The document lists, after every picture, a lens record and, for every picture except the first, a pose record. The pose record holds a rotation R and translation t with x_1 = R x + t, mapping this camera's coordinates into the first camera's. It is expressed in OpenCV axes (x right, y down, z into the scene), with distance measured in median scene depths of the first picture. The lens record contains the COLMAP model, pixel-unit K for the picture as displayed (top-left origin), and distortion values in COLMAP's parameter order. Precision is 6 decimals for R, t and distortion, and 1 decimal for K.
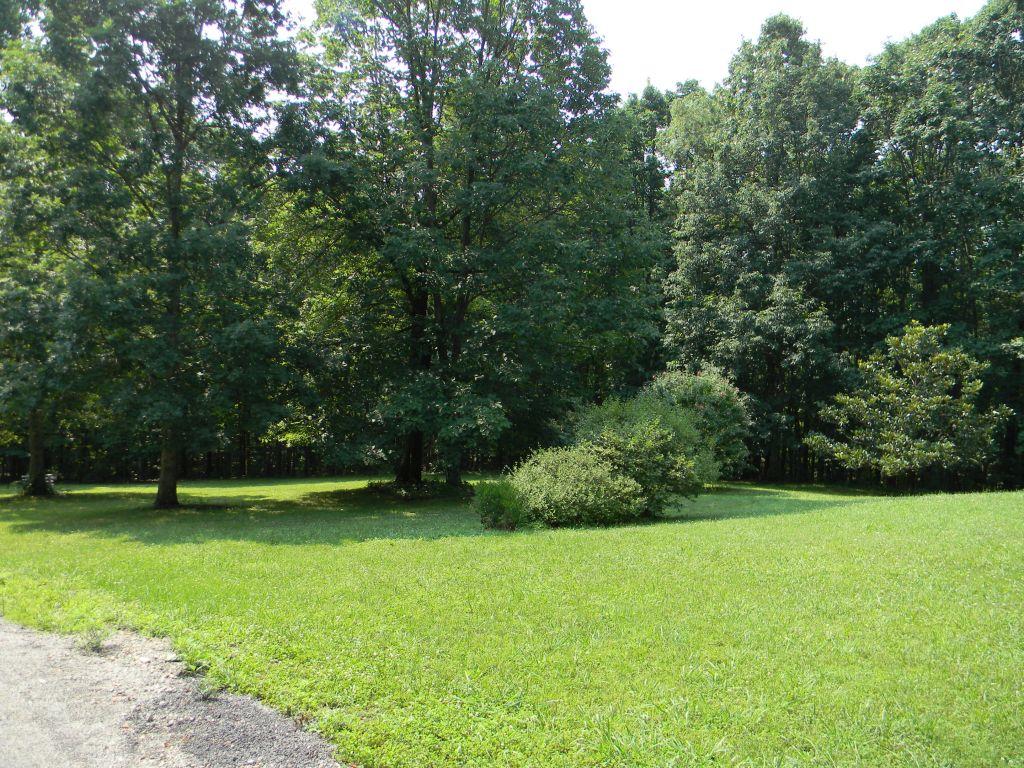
lens RADIAL K [[823.8, 0, 511.3], [0, 823.8, 383.3], [0, 0, 1]] dist [0.004275, -0.022454]
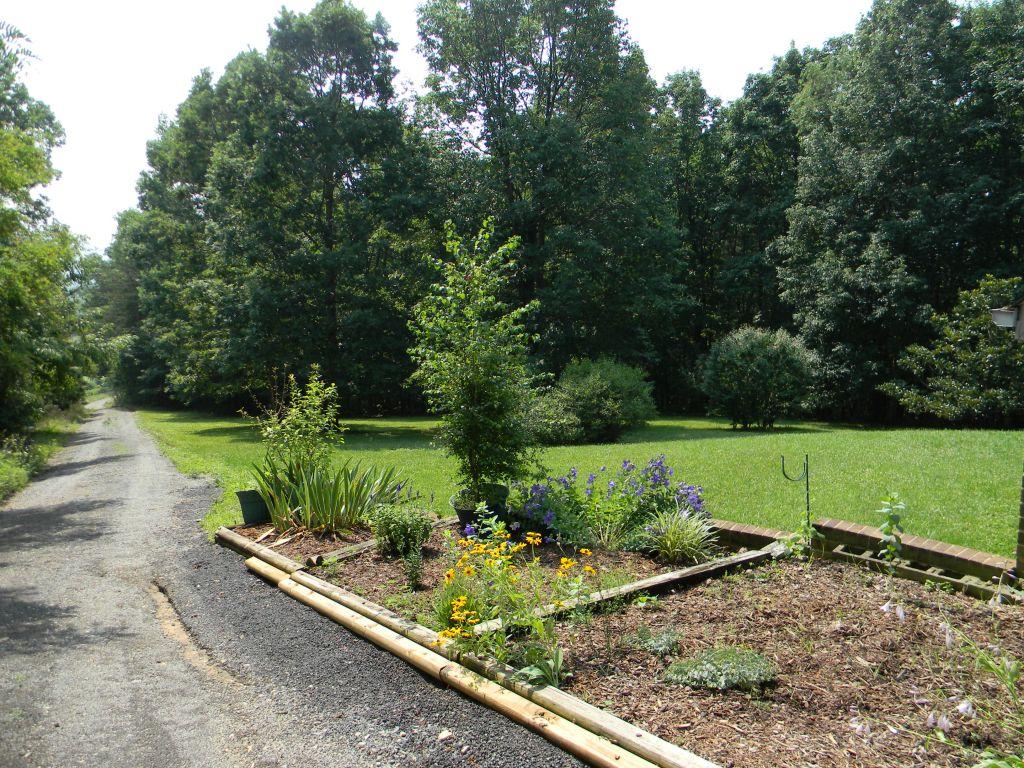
lens RADIAL K [[823.8, 0, 511.7], [0, 823.8, 379.6], [0, 0, 1]] dist [0.004275, -0.022454]
pose [[0.950138, -0.000890, -0.311830, 0.215000], [0.021252, 0.997856, 0.061905, -0.018121], [0.311106, -0.065445, 0.948119, -0.187894]]
